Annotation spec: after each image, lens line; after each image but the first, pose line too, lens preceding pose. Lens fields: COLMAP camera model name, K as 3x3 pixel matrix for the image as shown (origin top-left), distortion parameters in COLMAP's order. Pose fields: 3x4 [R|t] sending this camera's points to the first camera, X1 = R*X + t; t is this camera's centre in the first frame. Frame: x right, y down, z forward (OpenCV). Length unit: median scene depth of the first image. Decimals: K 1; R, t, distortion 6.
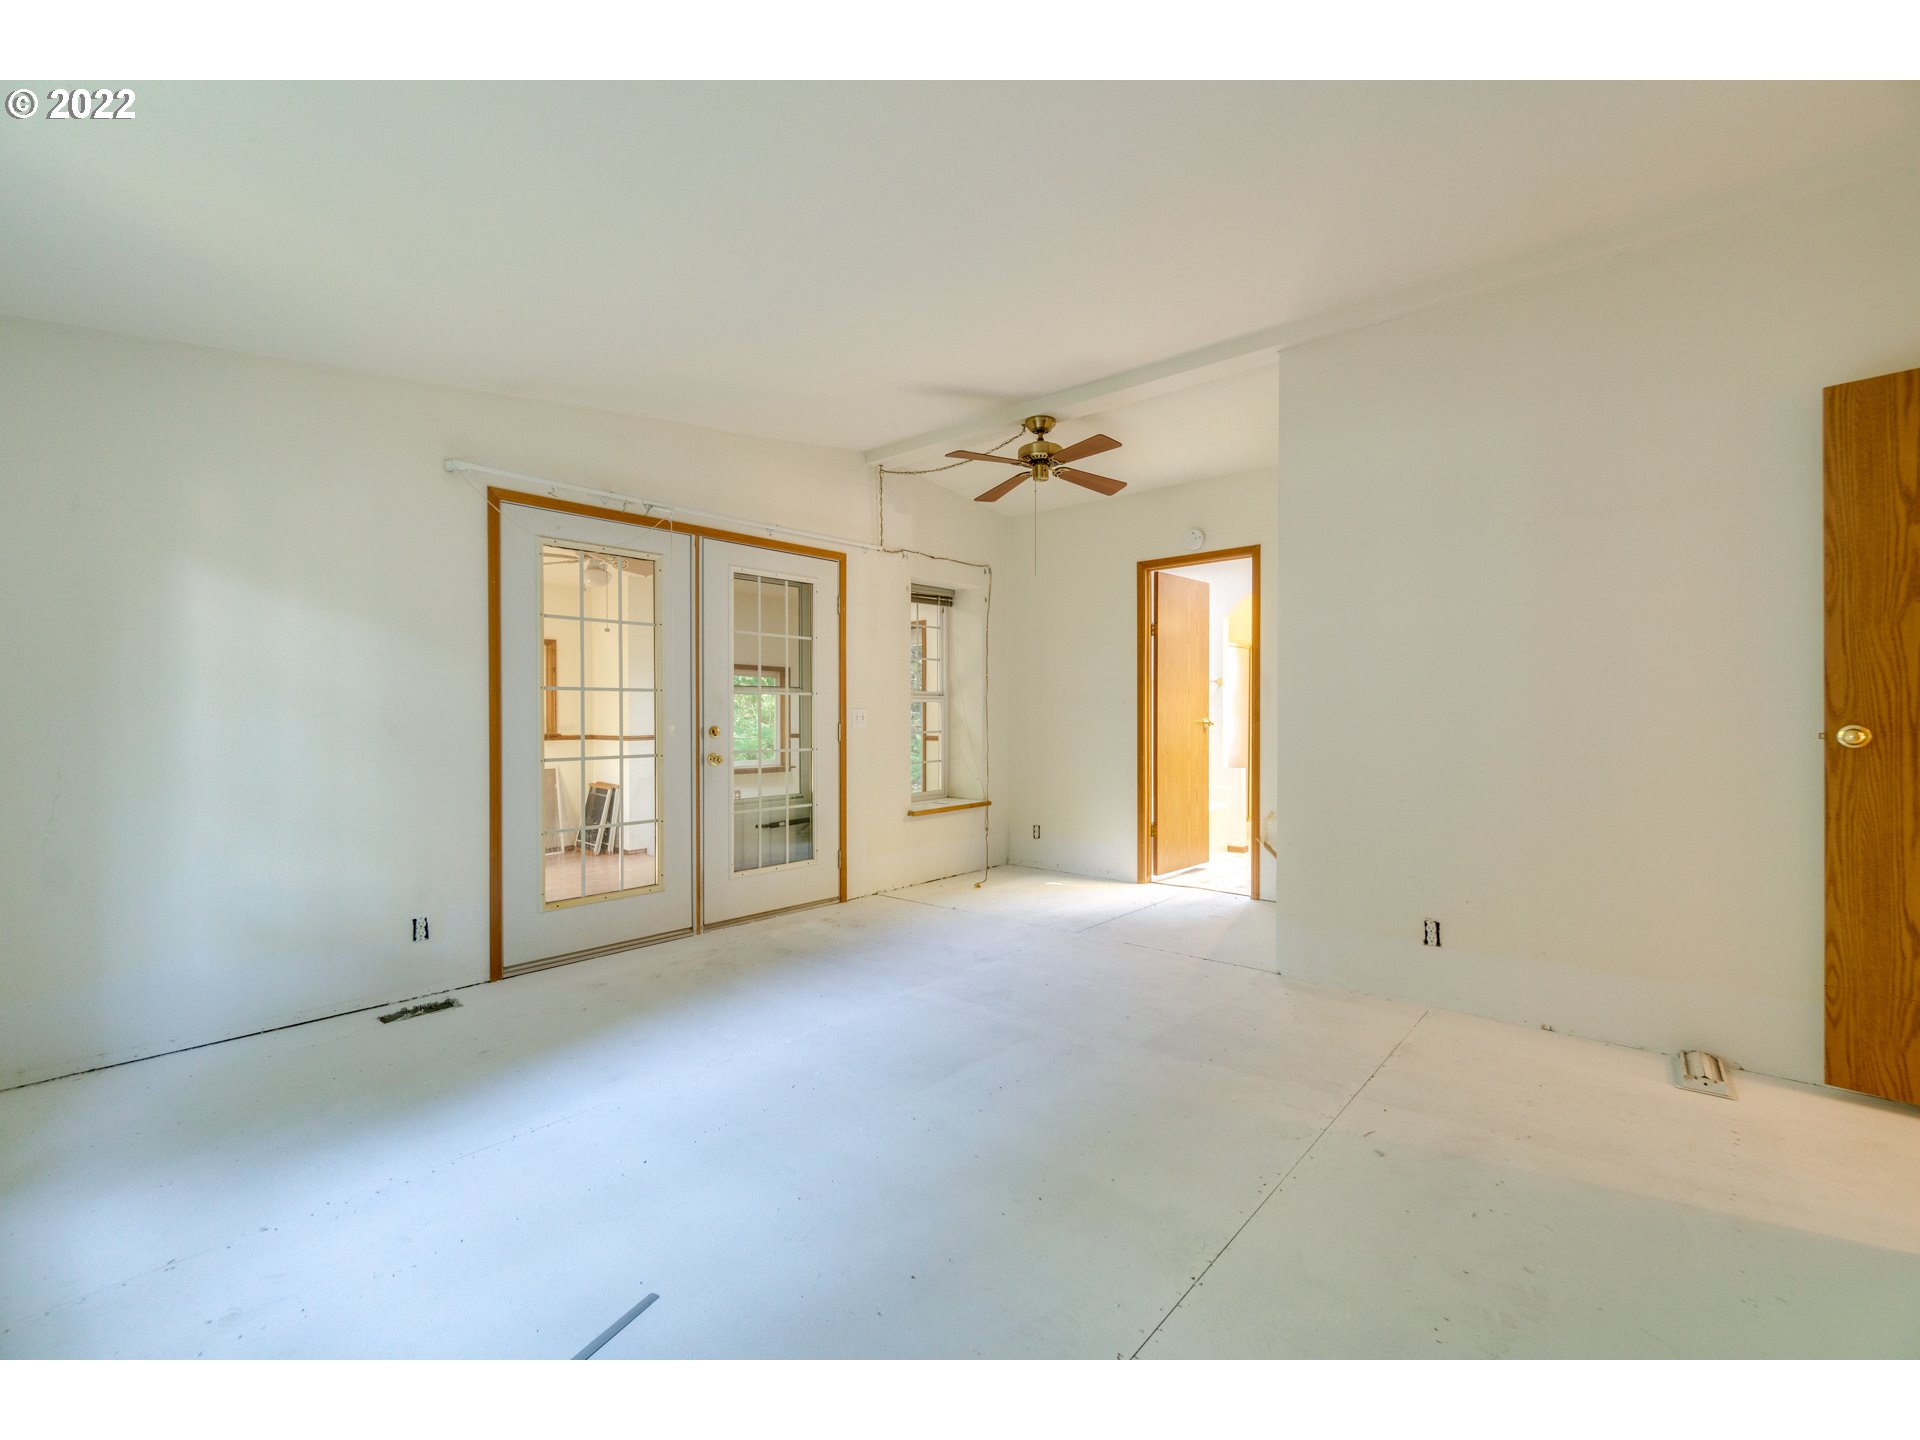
lens RADIAL K [[826.8, 0, 966.4], [0, 826.8, 717.8], [0, 0, 1]] dist [-0.003100, 0.000068]
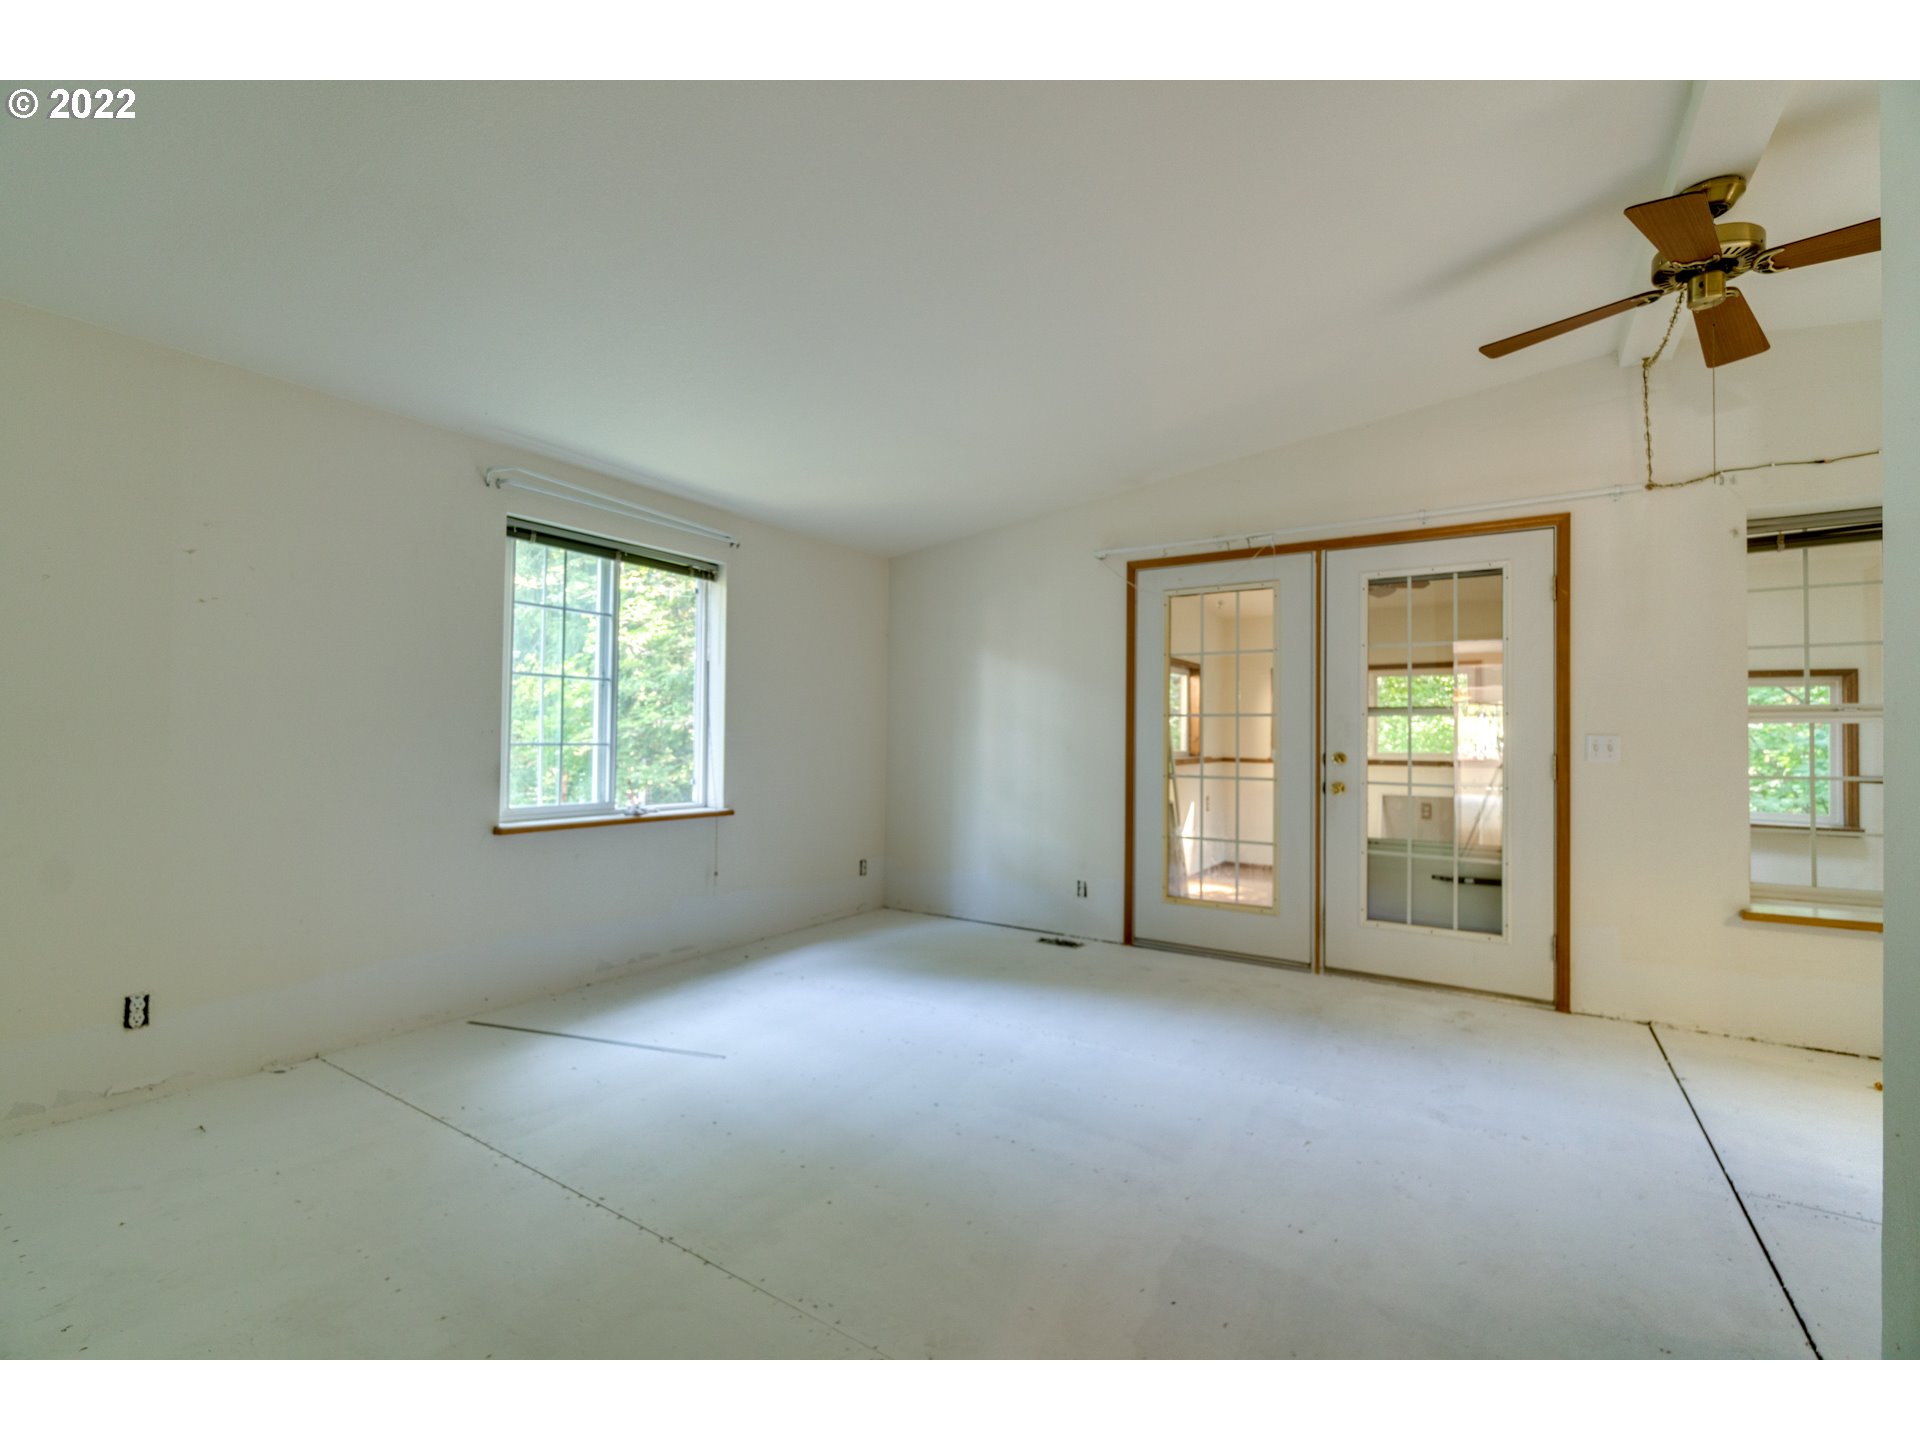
lens RADIAL K [[826.8, 0, 966.4], [0, 826.8, 717.8], [0, 0, 1]] dist [-0.003100, 0.000068]
pose [[0.139649, -0.016958, -0.990056, 0.540898], [-0.015505, 0.999693, -0.019310, -0.004148], [0.990080, 0.018047, 0.139343, 0.459596]]
